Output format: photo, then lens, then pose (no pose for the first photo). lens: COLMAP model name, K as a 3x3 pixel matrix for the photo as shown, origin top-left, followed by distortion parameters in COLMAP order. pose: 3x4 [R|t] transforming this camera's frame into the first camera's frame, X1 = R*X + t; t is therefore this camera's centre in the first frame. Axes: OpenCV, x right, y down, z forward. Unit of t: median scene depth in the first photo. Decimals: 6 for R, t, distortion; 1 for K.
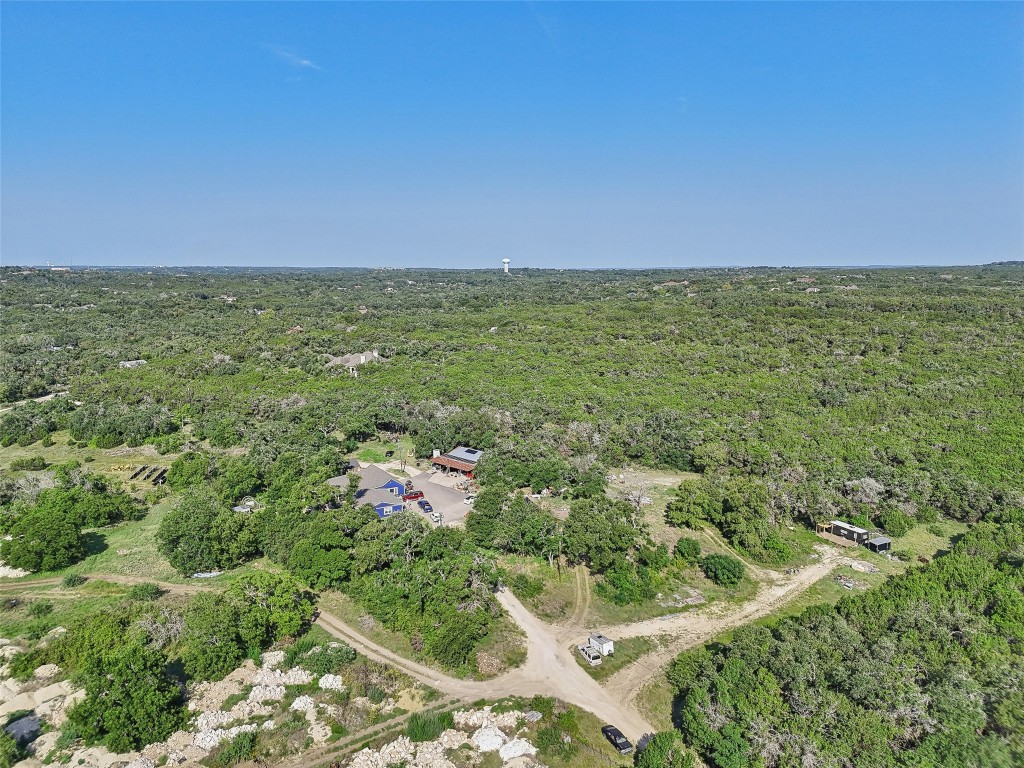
lens RADIAL K [[719.2, 0, 511.1], [0, 719.2, 382.1], [0, 0, 1]] dist [0.071984, -0.076916]
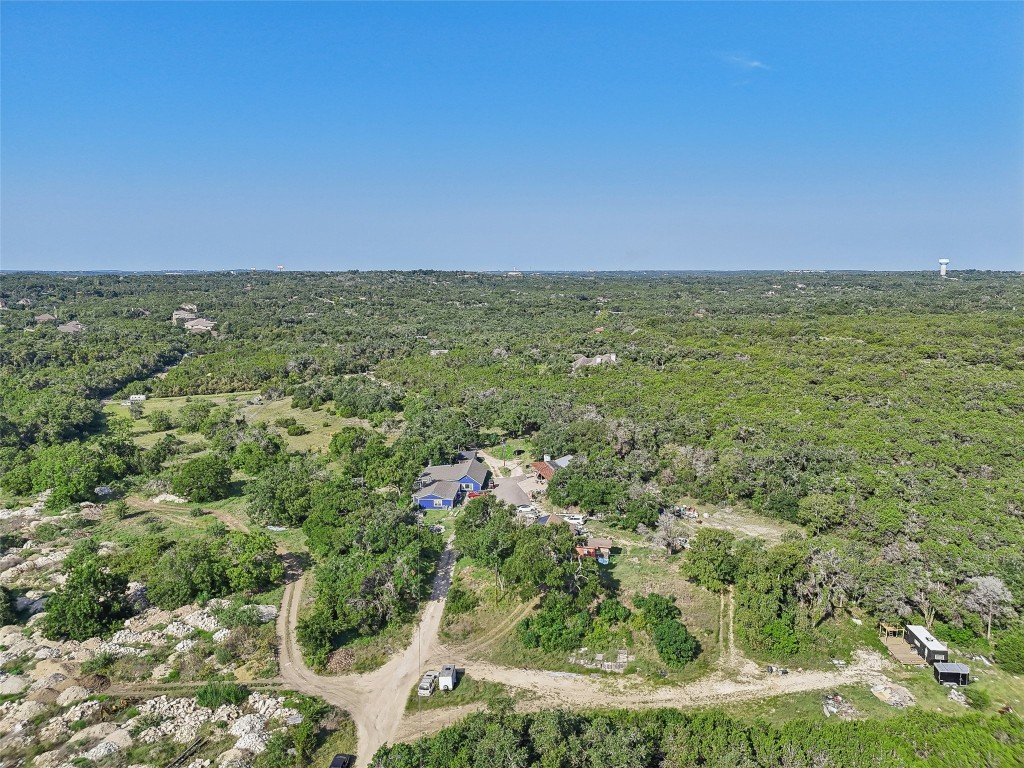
lens RADIAL K [[719.2, 0, 515.6], [0, 719.2, 380.4], [0, 0, 1]] dist [0.071984, -0.076916]
pose [[0.846804, 0.082347, -0.525492, 0.364995], [-0.085828, 0.996151, 0.017794, -0.020115], [0.524935, 0.030034, 0.850612, 0.142938]]
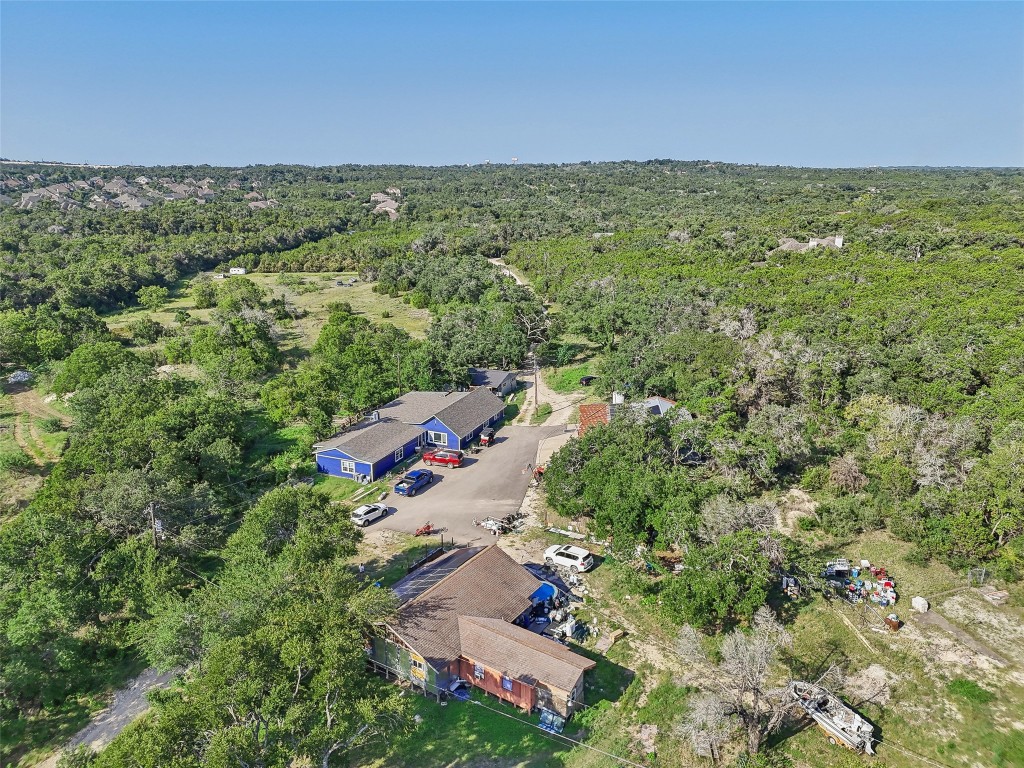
lens RADIAL K [[719.2, 0, 515.1], [0, 719.2, 390.6], [0, 0, 1]] dist [0.071984, -0.076916]
pose [[0.620278, 0.231278, -0.749510, 0.239326], [-0.127476, 0.972562, 0.194610, 0.002069], [0.773954, -0.025167, 0.632741, 0.611605]]
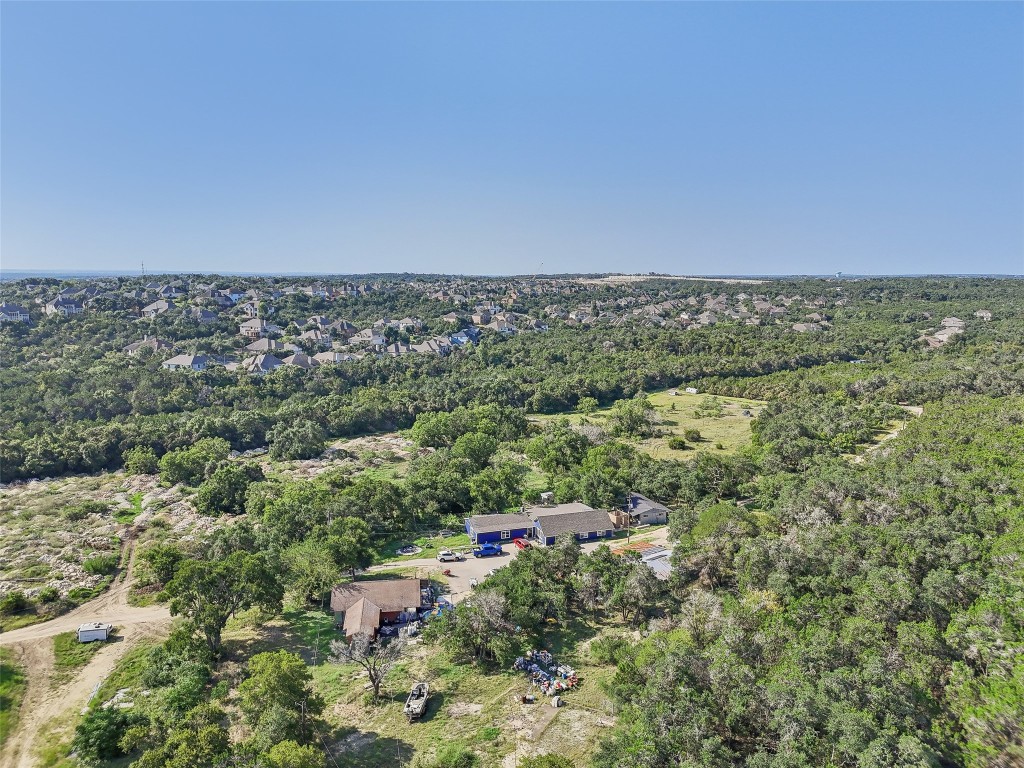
lens RADIAL K [[719.2, 0, 510.1], [0, 719.2, 384.4], [0, 0, 1]] dist [0.071984, -0.076916]
pose [[-0.171613, 0.151759, -0.973405, 0.533729], [-0.157540, 0.971121, 0.179178, -0.134440], [0.972487, 0.184100, -0.142748, 0.921111]]
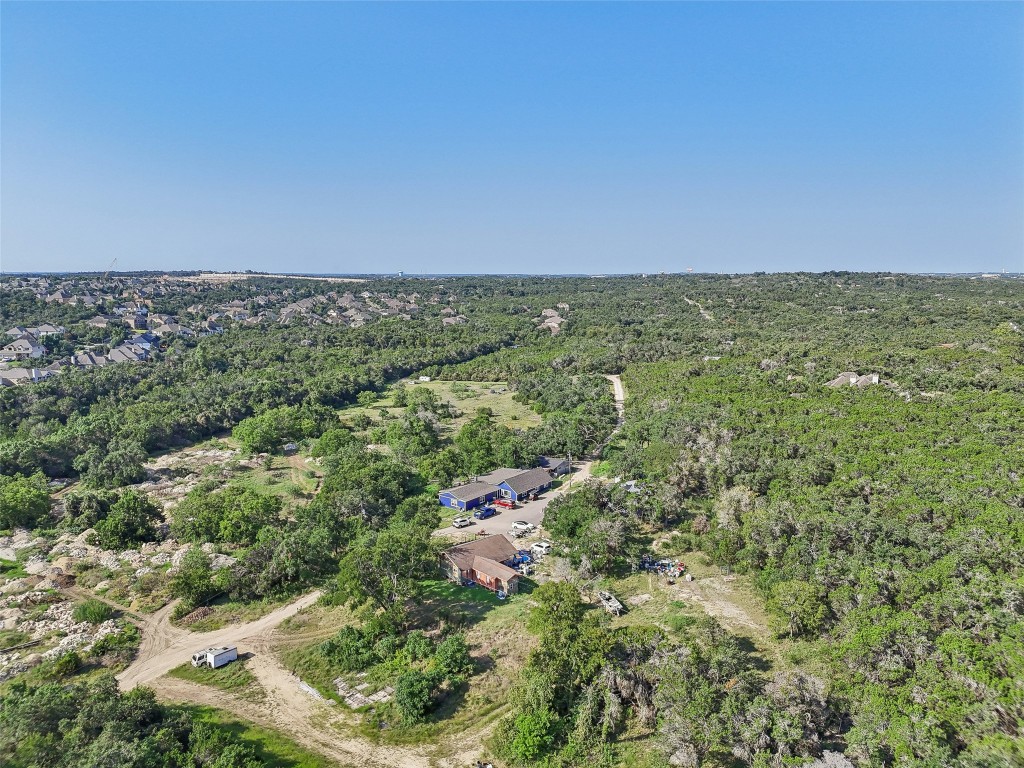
lens RADIAL K [[719.2, 0, 515.6], [0, 719.2, 380.7], [0, 0, 1]] dist [0.071984, -0.076916]
pose [[0.405106, 0.138999, -0.903642, 0.614496], [-0.148208, 0.985287, 0.085115, -0.073923], [0.902177, 0.099446, 0.419747, 0.511446]]
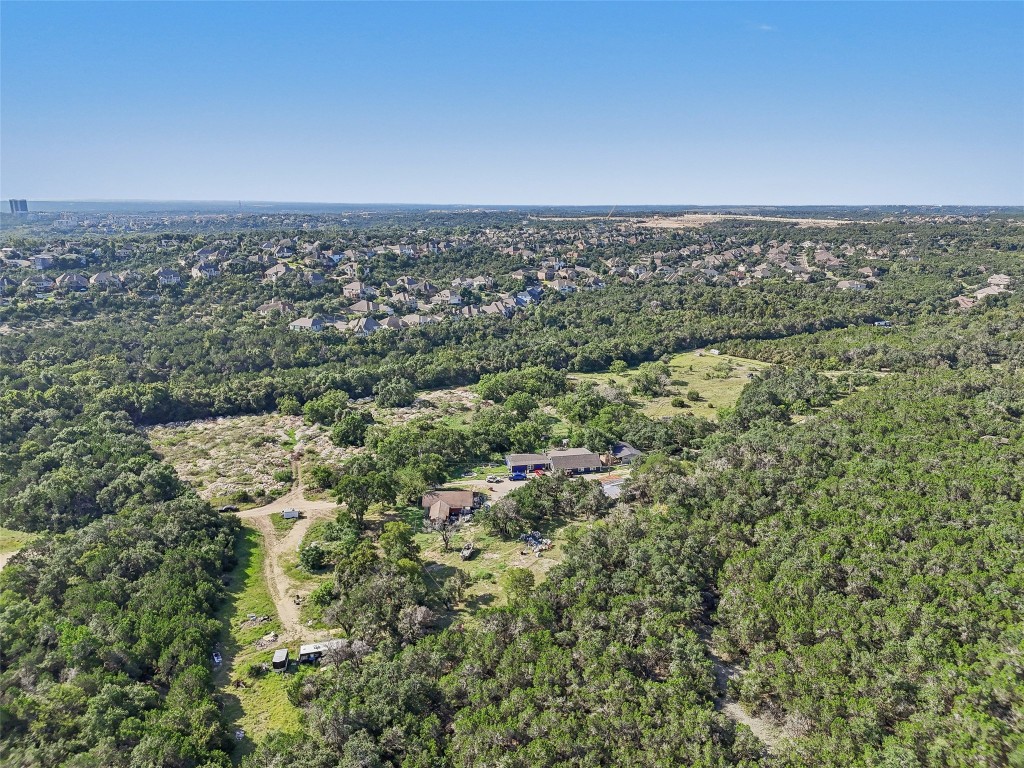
lens RADIAL K [[719.2, 0, 509.0], [0, 719.2, 376.3], [0, 0, 1]] dist [0.071984, -0.076916]
pose [[-0.279801, 0.229263, -0.932282, 0.869668], [-0.149759, 0.948759, 0.278261, -0.296641], [0.948306, 0.217475, -0.231129, 1.035709]]
